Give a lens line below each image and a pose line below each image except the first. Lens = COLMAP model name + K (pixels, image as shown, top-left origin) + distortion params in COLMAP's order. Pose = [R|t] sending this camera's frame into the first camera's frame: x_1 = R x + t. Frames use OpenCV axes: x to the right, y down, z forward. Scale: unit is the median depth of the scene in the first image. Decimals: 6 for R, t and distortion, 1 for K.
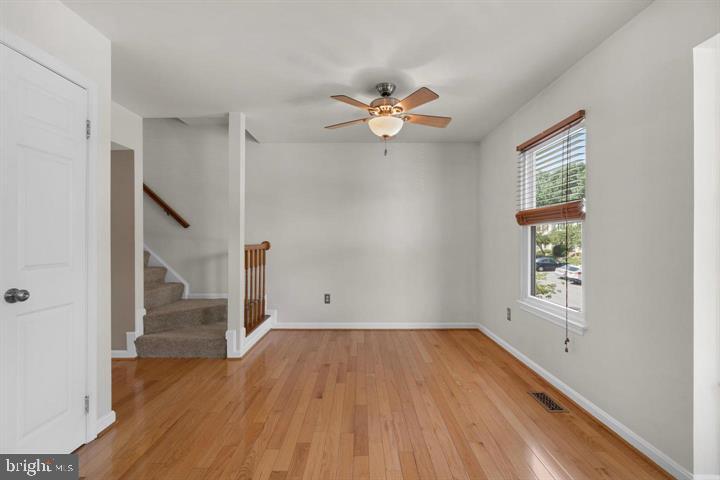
lens RADIAL K [[323.2, 0, 363.4], [0, 323.2, 239.0], [0, 0, 1]] dist [-0.014010, 0.005696]
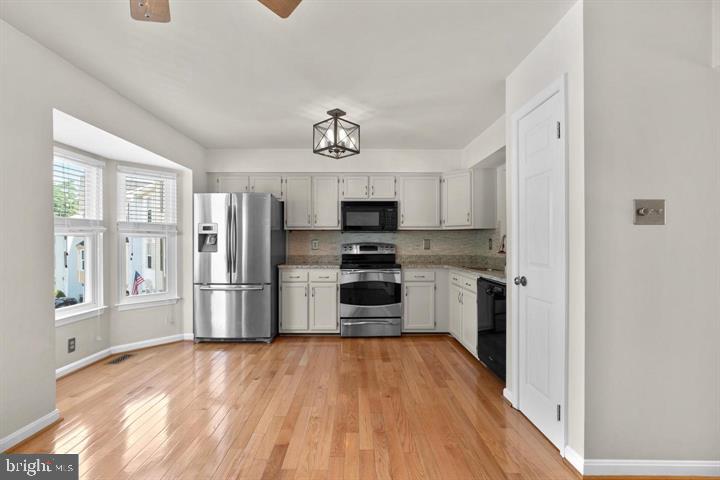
lens RADIAL K [[323.2, 0, 356.7], [0, 323.2, 242.9], [0, 0, 1]] dist [-0.014010, 0.005696]
pose [[-0.999994, 0.000083, 0.003421, -0.161947], [0.000071, 0.999993, -0.003664, 0.001594], [-0.003421, -0.003664, -0.999987, 1.284704]]
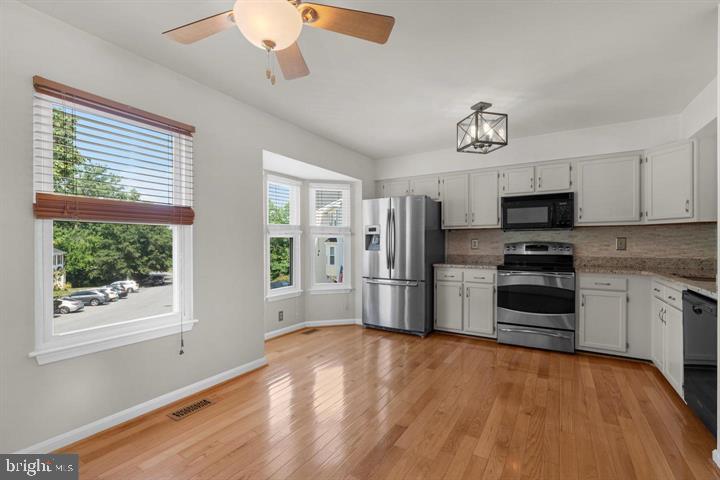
lens RADIAL K [[323.2, 0, 359.2], [0, 323.2, 243.0], [0, 0, 1]] dist [-0.014010, 0.005696]
pose [[-0.843586, 0.000607, 0.536993, -0.316093], [-0.000283, 0.999999, -0.001575, 0.002280], [-0.536994, -0.001481, -0.843585, 1.286849]]
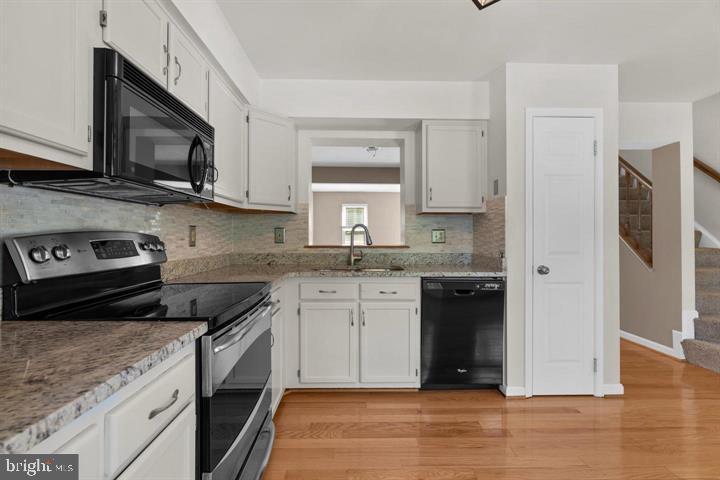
lens RADIAL K [[341.2, 0, 362.0], [0, 341.2, 233.5], [0, 0, 1]] dist [0.010297, 0.000070]
pose [[0.029775, -0.002650, -0.999553, 0.304251], [-0.000207, 0.999996, -0.002658, -0.000505], [0.999557, 0.000286, 0.029774, 0.023984]]
